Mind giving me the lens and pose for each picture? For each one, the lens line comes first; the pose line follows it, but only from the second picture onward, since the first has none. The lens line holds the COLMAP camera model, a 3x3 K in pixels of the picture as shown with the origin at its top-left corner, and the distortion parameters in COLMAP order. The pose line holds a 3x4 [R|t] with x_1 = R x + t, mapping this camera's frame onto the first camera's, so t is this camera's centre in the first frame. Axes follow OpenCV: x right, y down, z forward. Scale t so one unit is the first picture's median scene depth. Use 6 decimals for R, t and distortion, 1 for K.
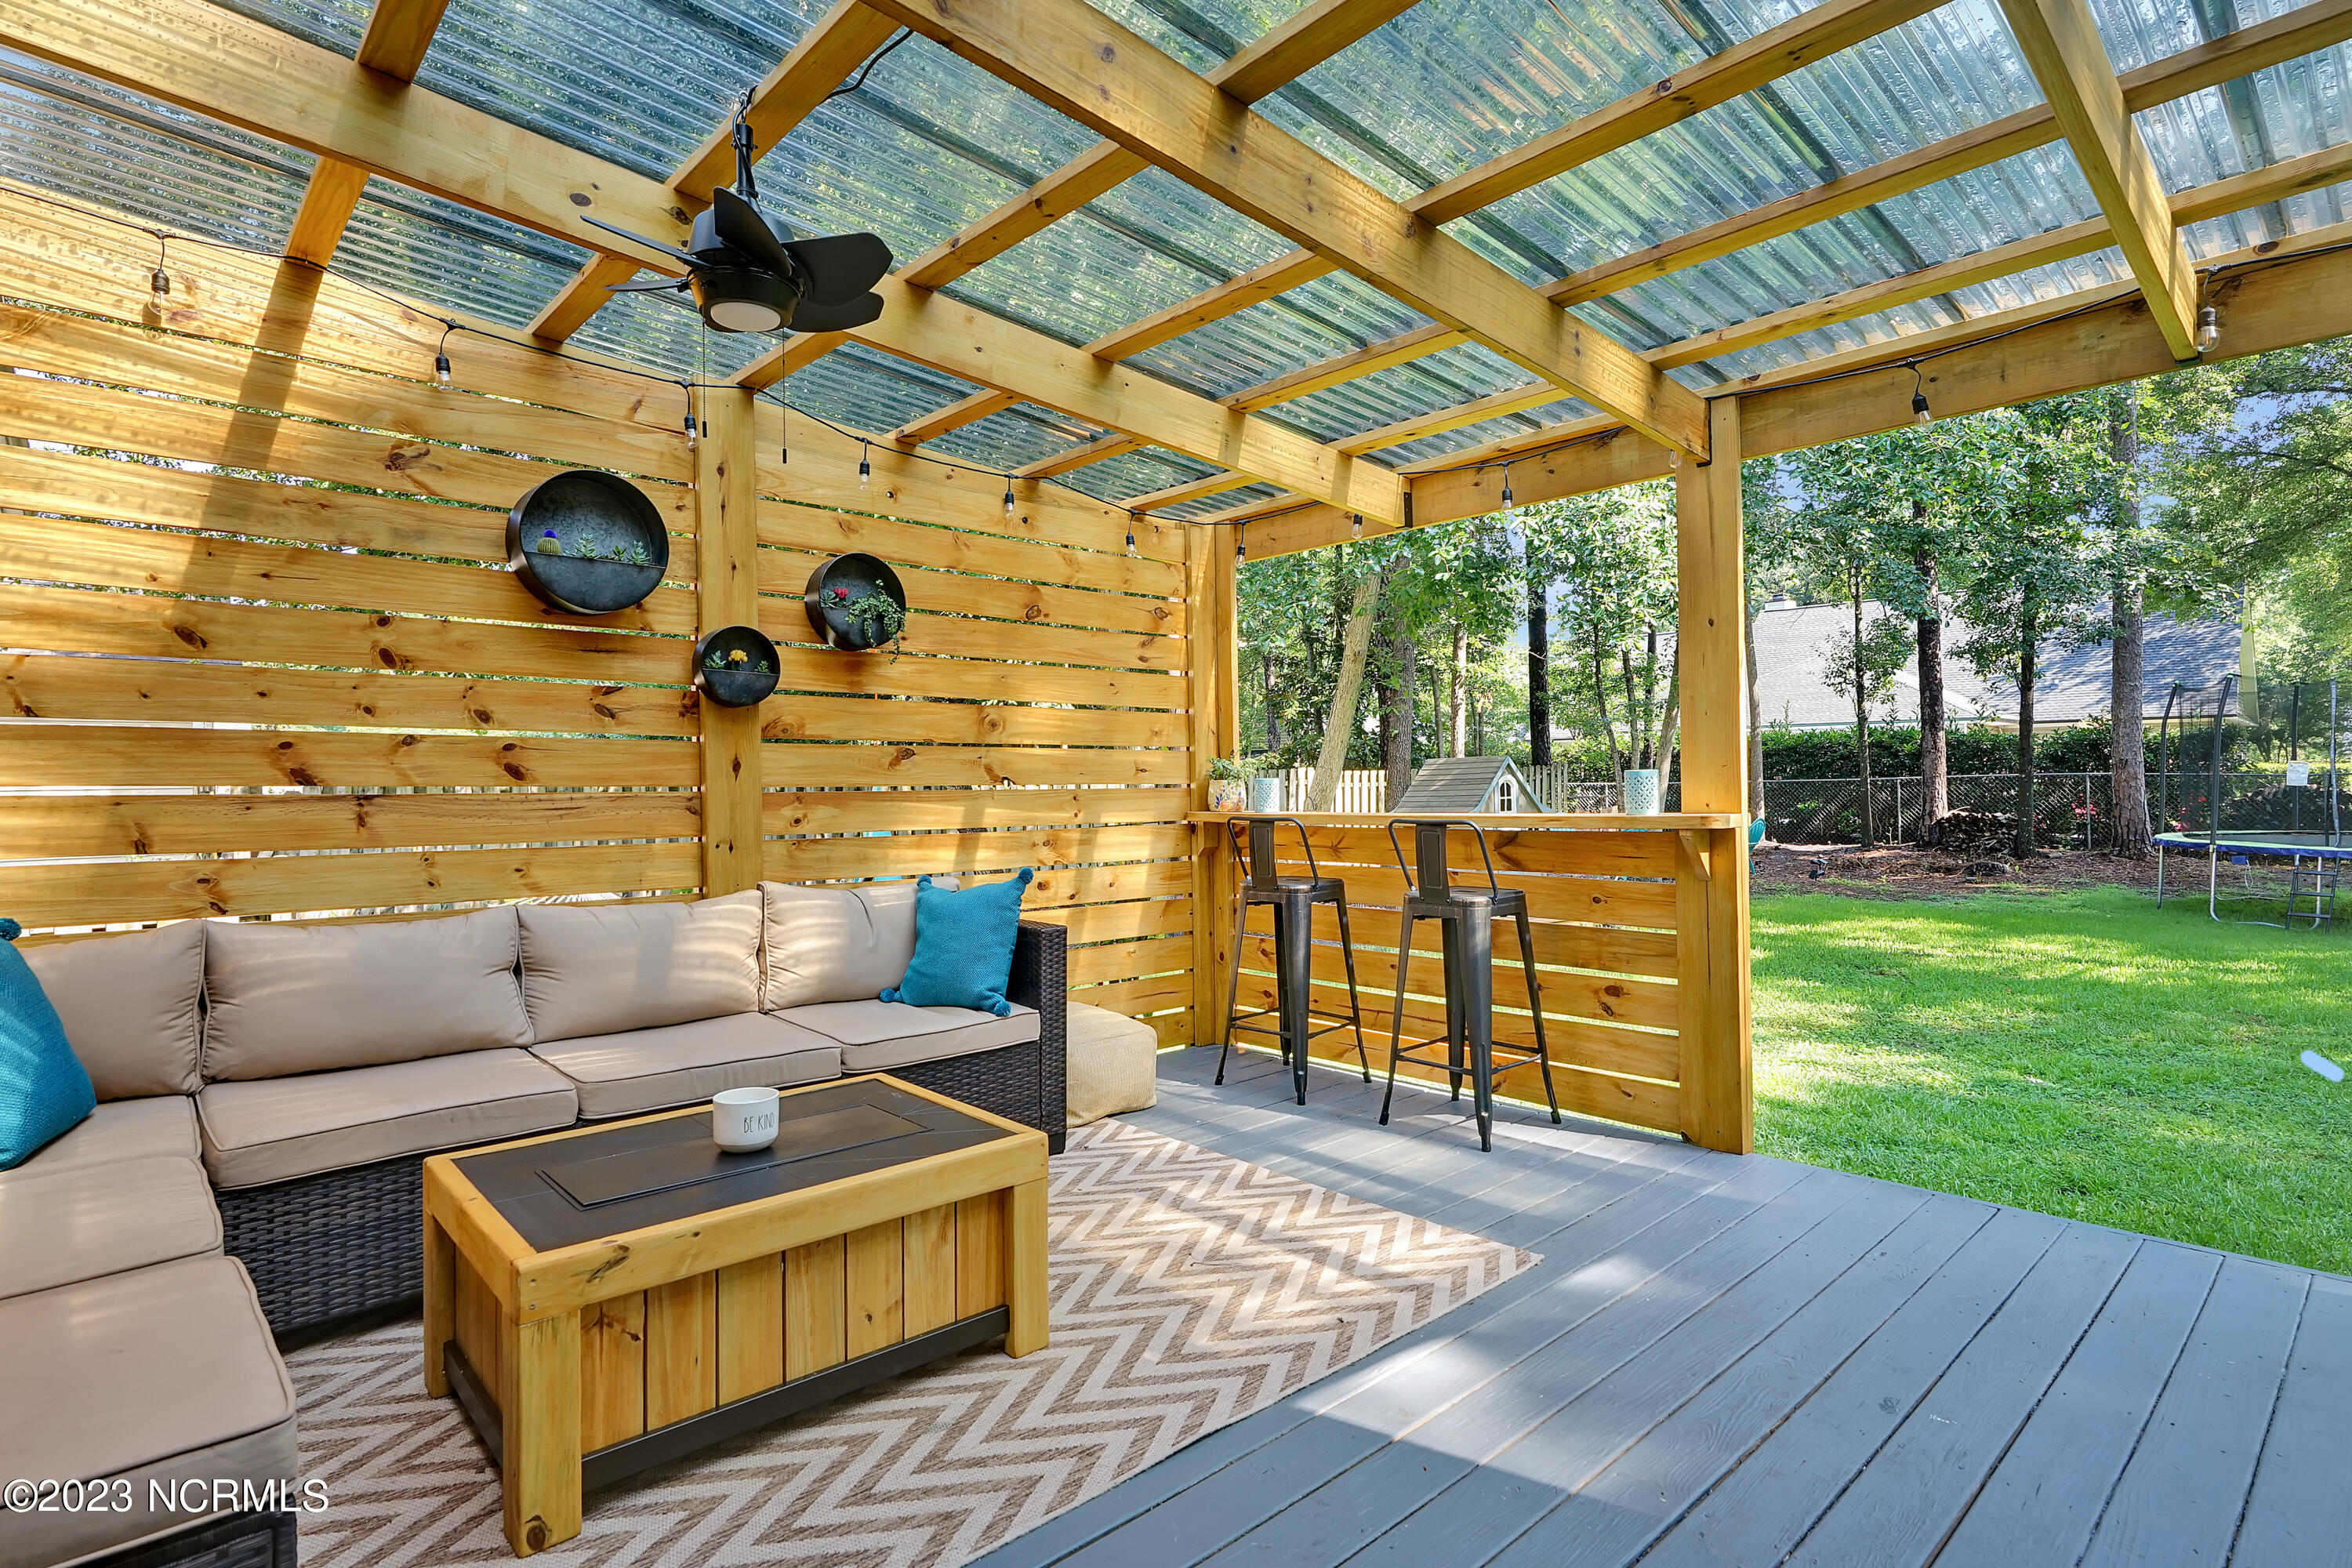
lens RADIAL K [[1183.4, 0, 1164.5], [0, 1183.4, 788.0], [0, 0, 1]] dist [0.000839, 0.001108]
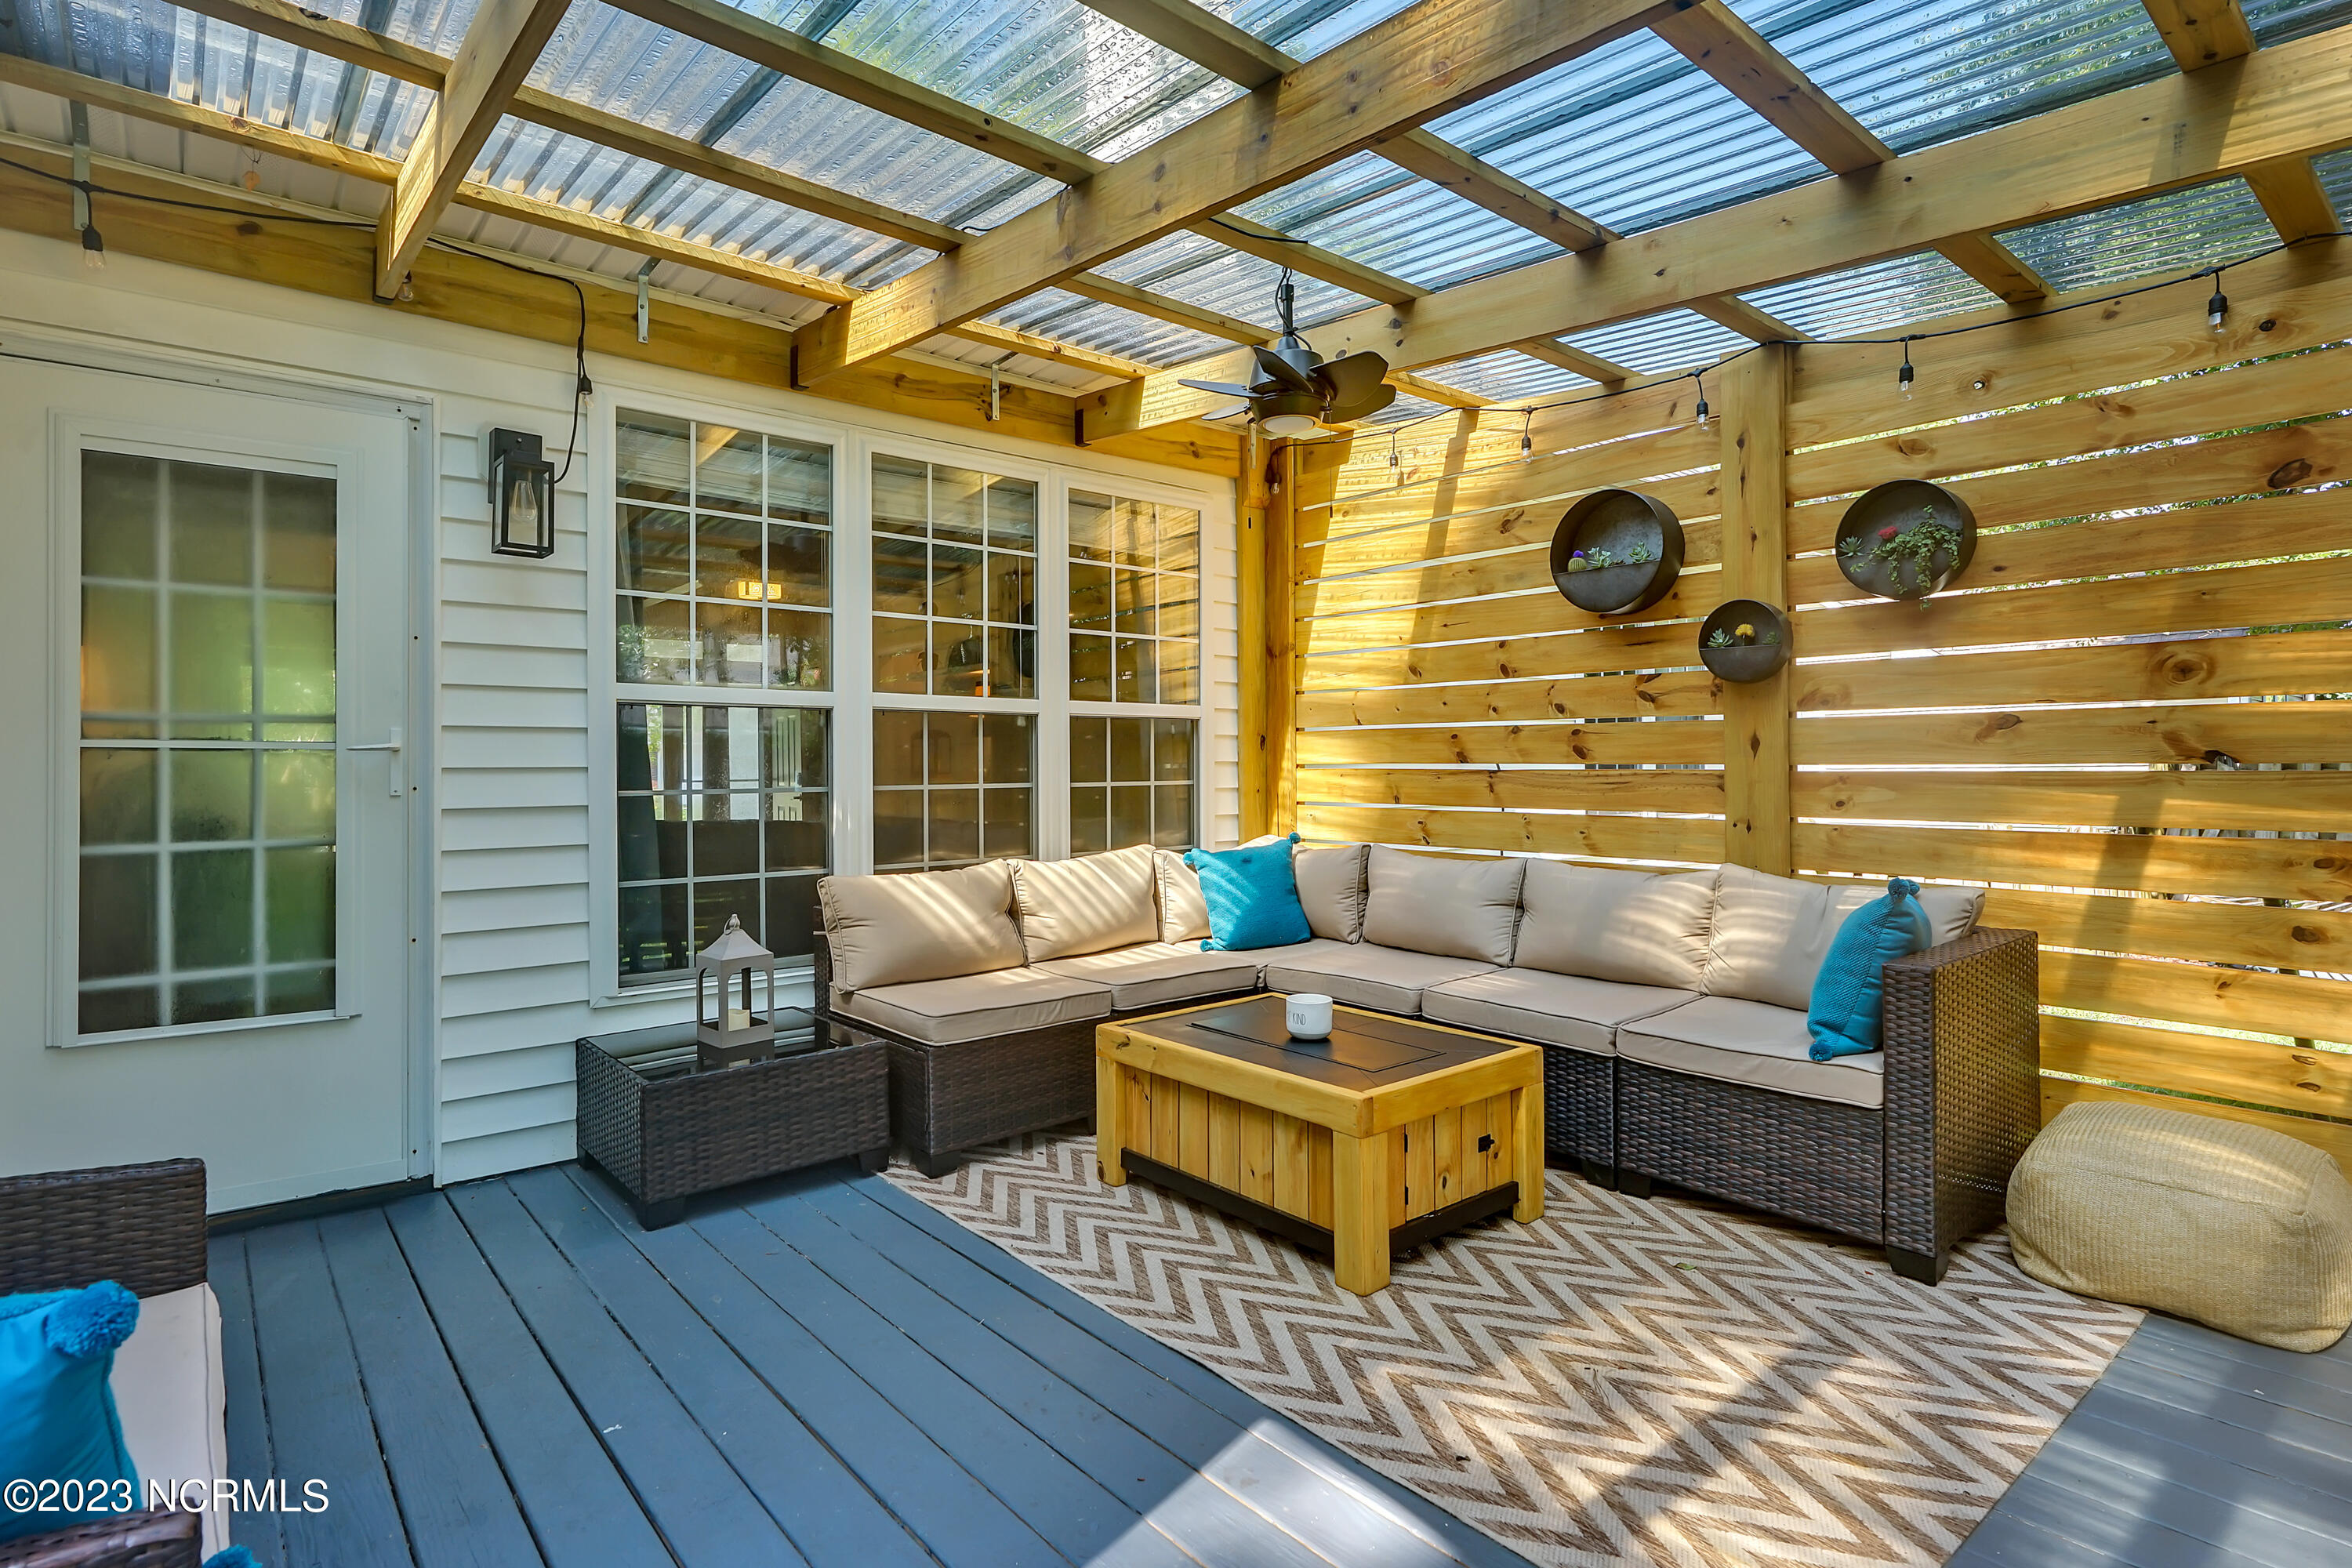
lens RADIAL K [[1183.4, 0, 1164.5], [0, 1183.4, 769.7], [0, 0, 1]] dist [0.000839, 0.001108]
pose [[-0.042750, 0.012527, -0.999007, 0.791819], [0.003981, 0.999916, 0.012368, -0.014045], [0.999078, -0.003449, -0.042796, 0.710826]]
